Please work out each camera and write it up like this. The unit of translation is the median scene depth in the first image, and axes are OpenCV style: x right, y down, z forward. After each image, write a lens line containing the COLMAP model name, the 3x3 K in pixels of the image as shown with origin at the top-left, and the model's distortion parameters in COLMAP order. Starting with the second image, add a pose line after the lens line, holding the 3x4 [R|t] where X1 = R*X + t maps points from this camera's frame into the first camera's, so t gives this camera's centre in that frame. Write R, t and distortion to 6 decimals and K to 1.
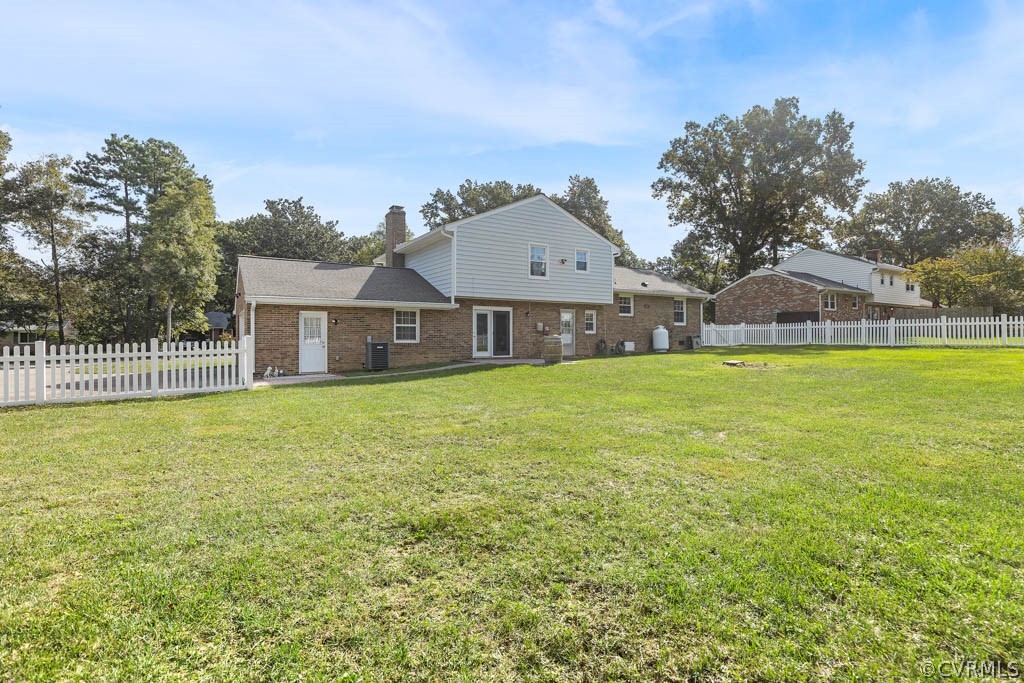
lens RADIAL K [[504.5, 0, 514.8], [0, 504.5, 337.1], [0, 0, 1]] dist [-0.001742, 0.001472]
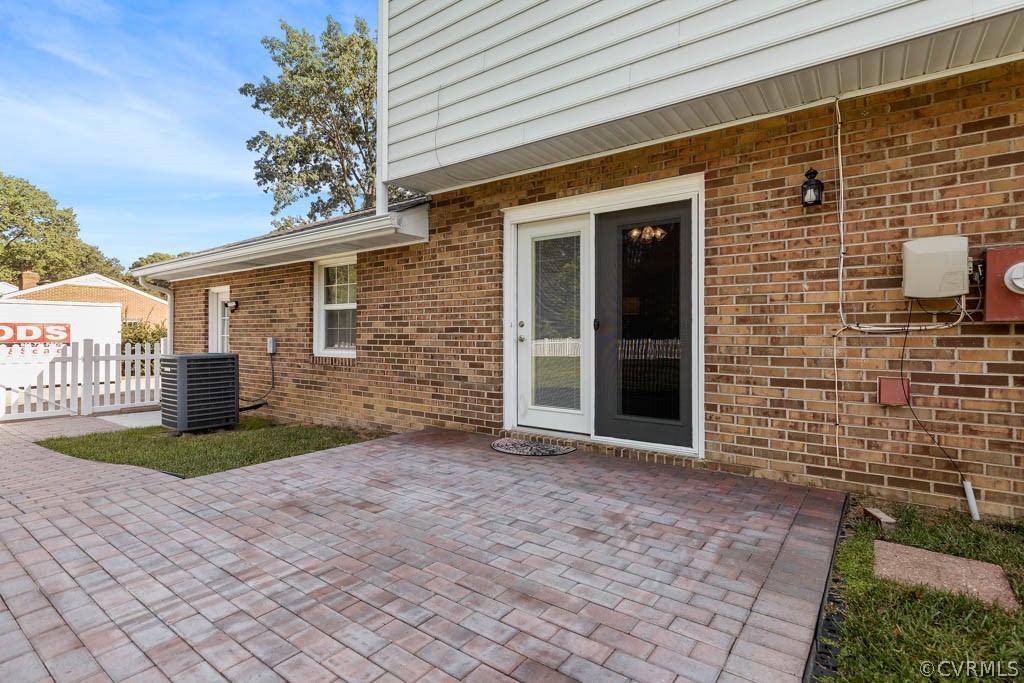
lens RADIAL K [[504.5, 0, 515.0], [0, 504.5, 332.0], [0, 0, 1]] dist [-0.001742, 0.001472]
pose [[0.371382, -0.004125, -0.928471, 0.104933], [0.002309, 0.999991, -0.003519, -0.003042], [0.928477, -0.000837, 0.371388, 0.697739]]
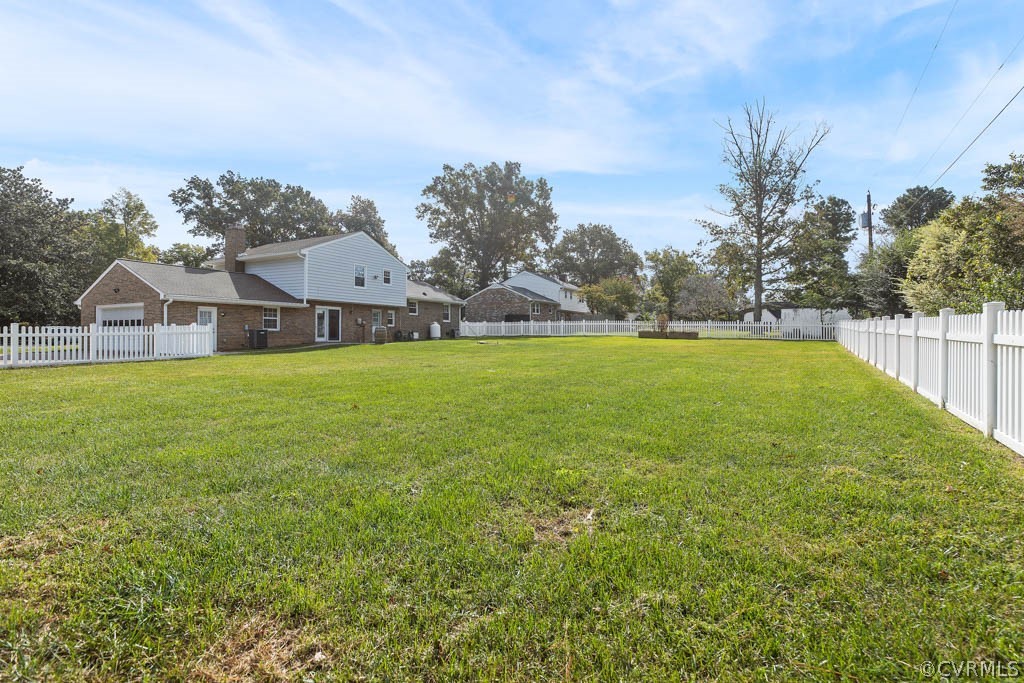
lens RADIAL K [[504.5, 0, 526.2], [0, 504.5, 336.7], [0, 0, 1]] dist [-0.001742, 0.001472]
pose [[0.869509, 0.005178, 0.493890, -0.206310], [-0.008511, 0.999954, 0.004499, 0.011757], [-0.493844, -0.008116, 0.869513, -0.418831]]
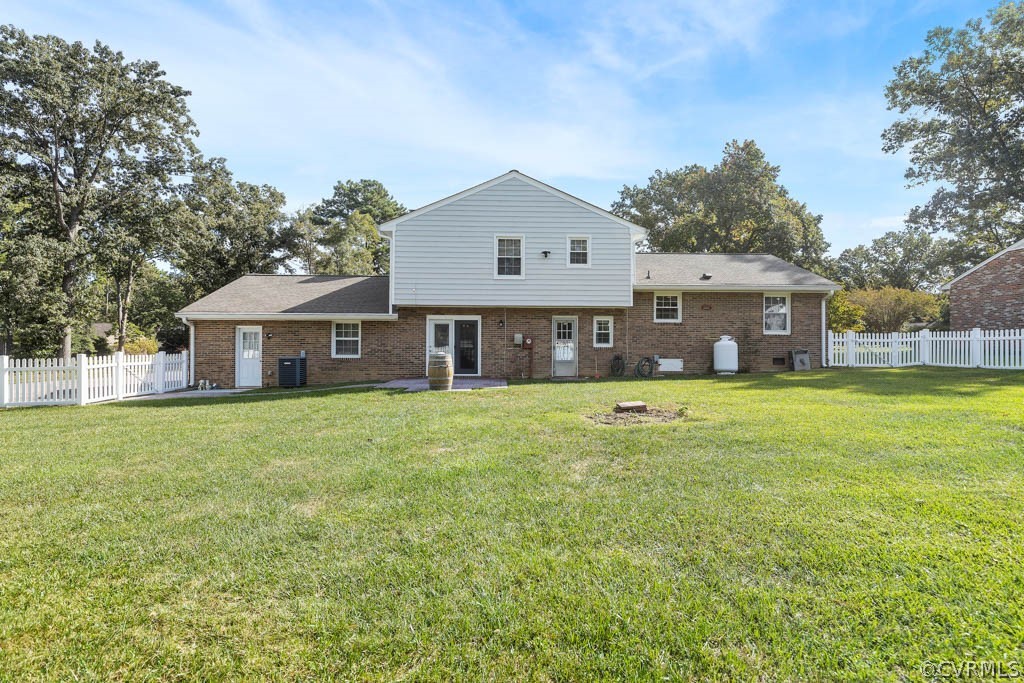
lens RADIAL K [[504.5, 0, 514.2], [0, 504.5, 341.6], [0, 0, 1]] dist [-0.001742, 0.001472]
pose [[0.868568, 0.001643, -0.495567, 0.357219], [-0.002265, 0.999997, -0.000654, -0.012853], [0.495564, 0.001690, 0.868570, 0.251632]]
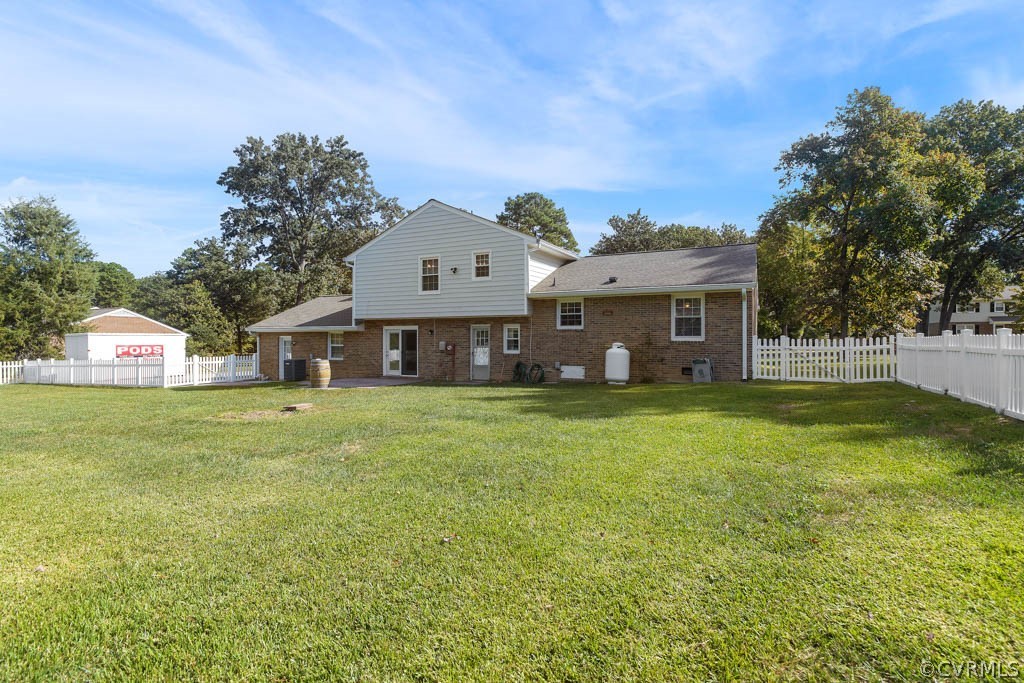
lens RADIAL K [[504.5, 0, 513.2], [0, 504.5, 335.5], [0, 0, 1]] dist [-0.001742, 0.001472]
pose [[0.522320, -0.006019, -0.852729, 0.724081], [0.004459, 0.999981, -0.004327, -0.028181], [0.852738, -0.001542, 0.522336, 0.519900]]
